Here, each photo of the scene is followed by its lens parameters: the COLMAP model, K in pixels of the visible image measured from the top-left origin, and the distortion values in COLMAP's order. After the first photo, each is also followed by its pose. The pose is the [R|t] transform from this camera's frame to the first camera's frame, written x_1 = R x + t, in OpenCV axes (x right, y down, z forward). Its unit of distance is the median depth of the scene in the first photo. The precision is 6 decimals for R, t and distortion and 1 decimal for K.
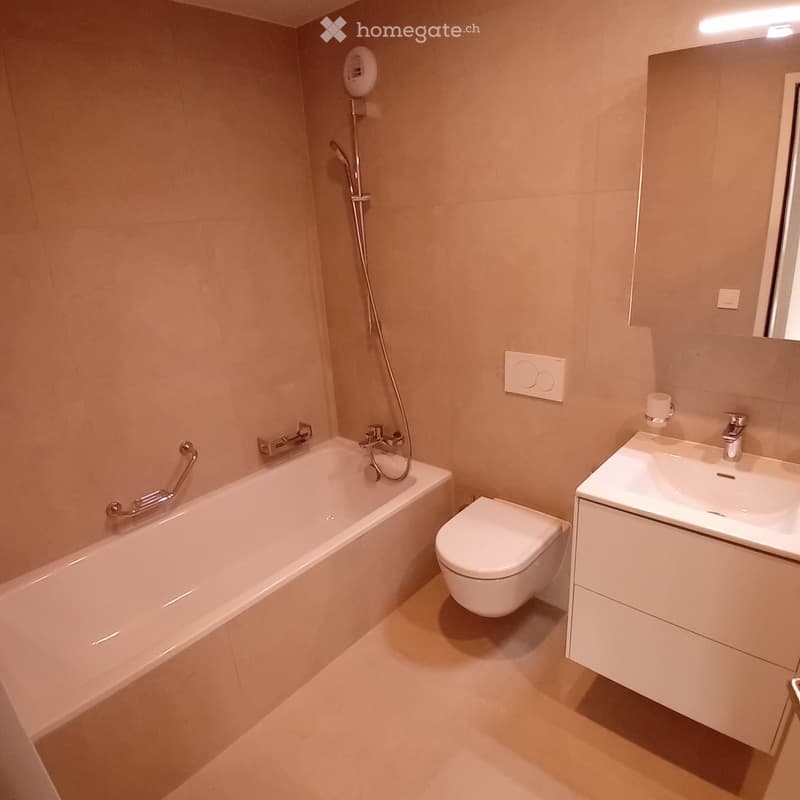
lens RADIAL K [[533.0, 0, 400.0], [0, 533.0, 400.0], [0, 0, 1]] dist [0.001943, 0.000395]
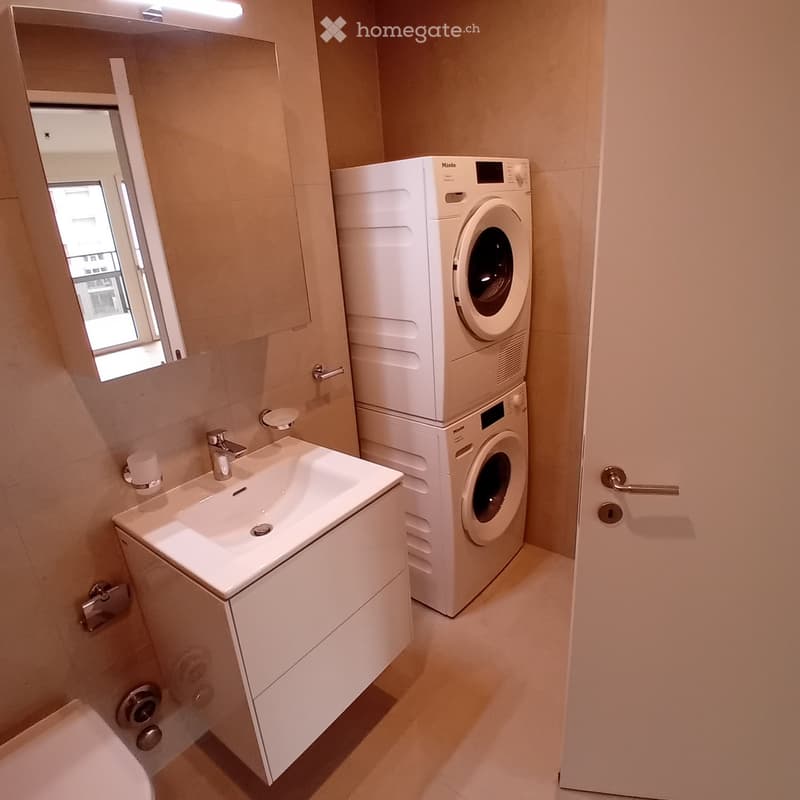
lens RADIAL K [[533.0, 0, 400.0], [0, 533.0, 400.0], [0, 0, 1]] dist [0.001943, 0.000395]
pose [[-0.026198, -0.289841, 0.956716, -0.271710], [0.401200, 0.873538, 0.275628, -0.149875], [-0.915616, 0.391055, 0.093399, 0.560289]]
